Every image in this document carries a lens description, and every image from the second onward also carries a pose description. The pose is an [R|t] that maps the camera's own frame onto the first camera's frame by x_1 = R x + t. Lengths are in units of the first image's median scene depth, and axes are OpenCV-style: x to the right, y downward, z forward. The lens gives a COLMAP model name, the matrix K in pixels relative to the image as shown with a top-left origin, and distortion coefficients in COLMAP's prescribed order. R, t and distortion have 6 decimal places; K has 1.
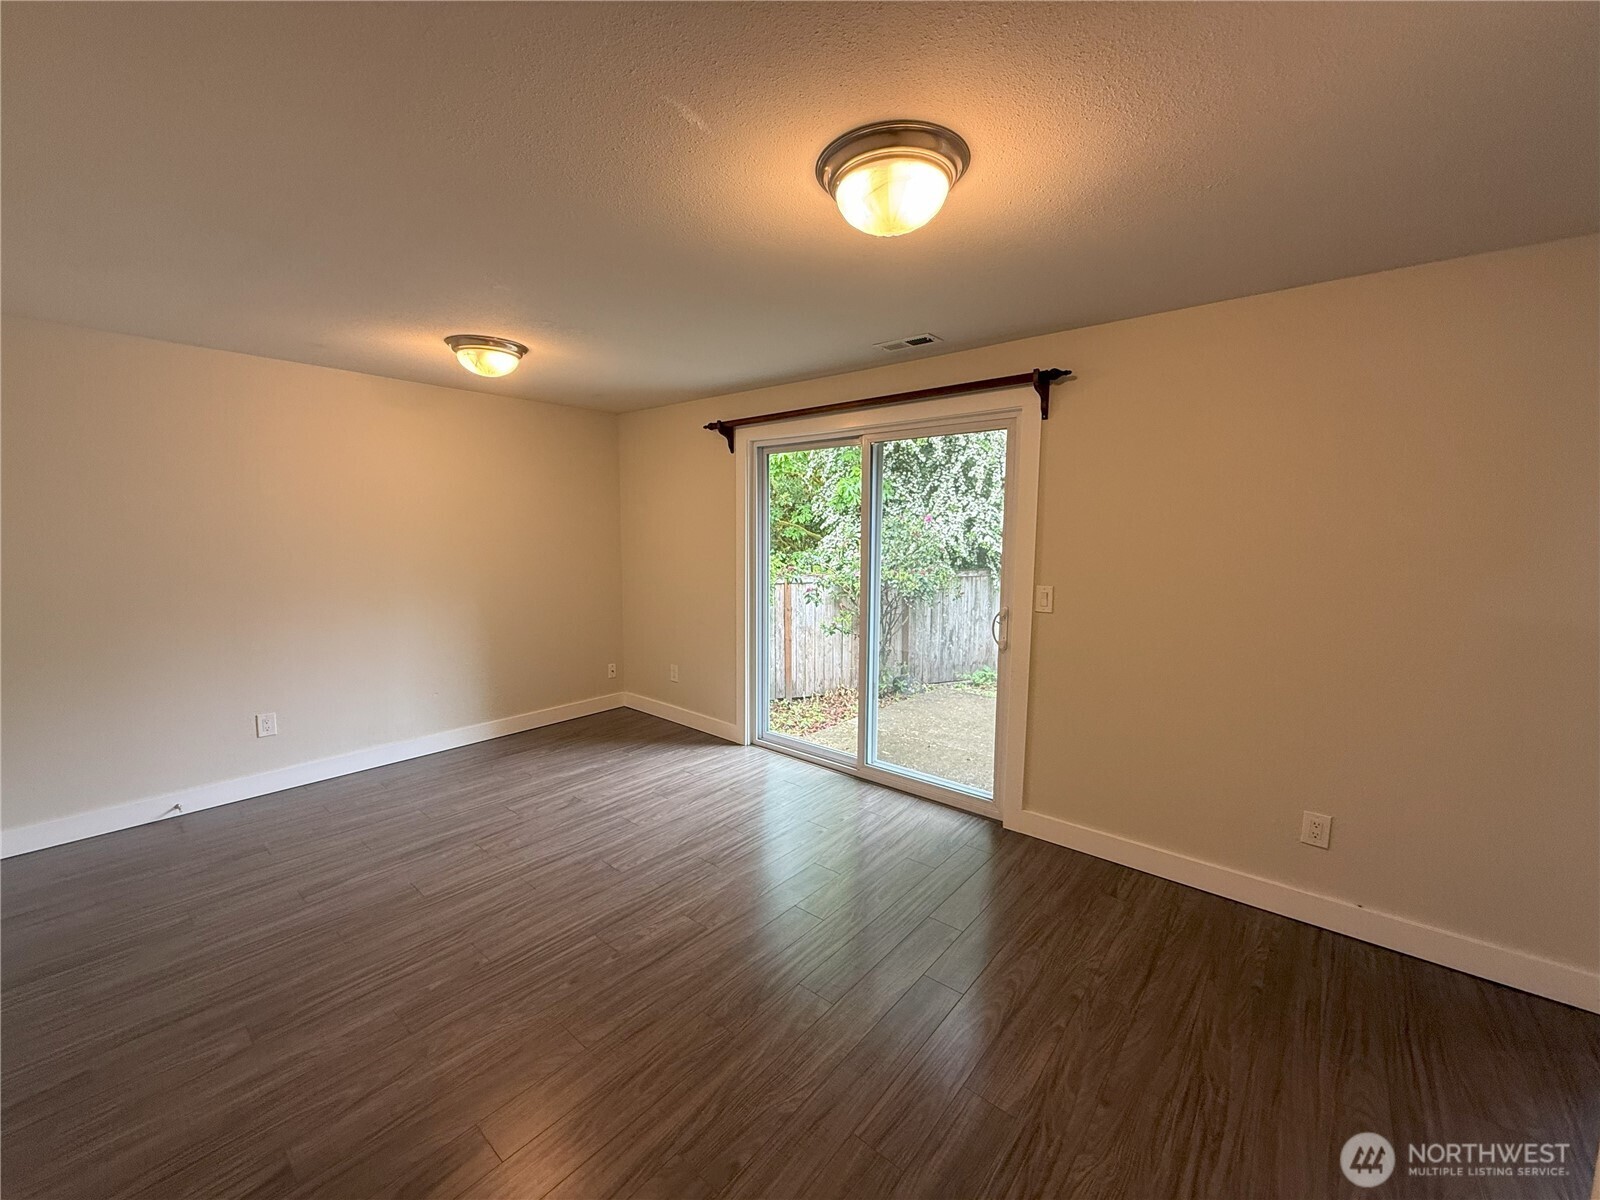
lens RADIAL K [[638.4, 0, 797.2], [0, 638.4, 601.1], [0, 0, 1]] dist [0.004475, 0.000254]
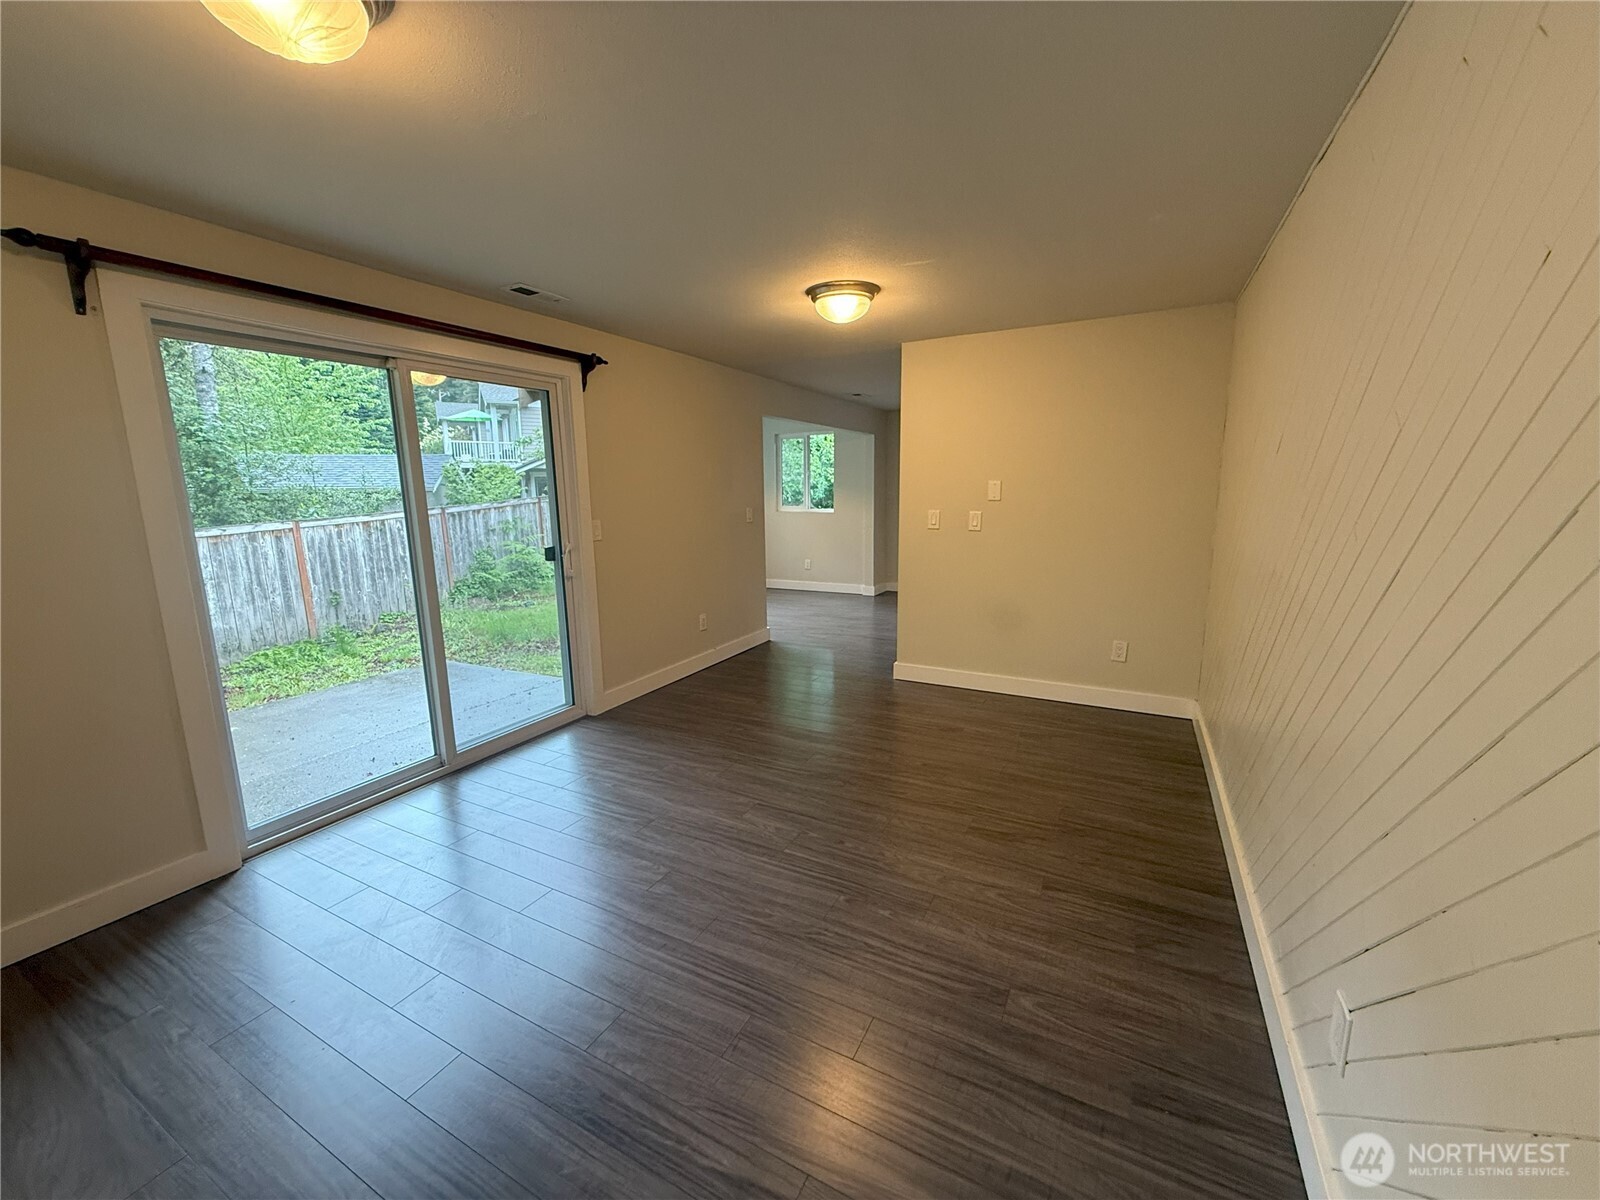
lens RADIAL K [[638.4, 0, 796.9], [0, 638.4, 600.4], [0, 0, 1]] dist [0.004475, 0.000254]
pose [[-0.217129, -0.175224, 0.960287, -1.231695], [0.128613, 0.970045, 0.206085, -0.099052], [-0.967633, 0.168252, -0.188088, 1.070597]]
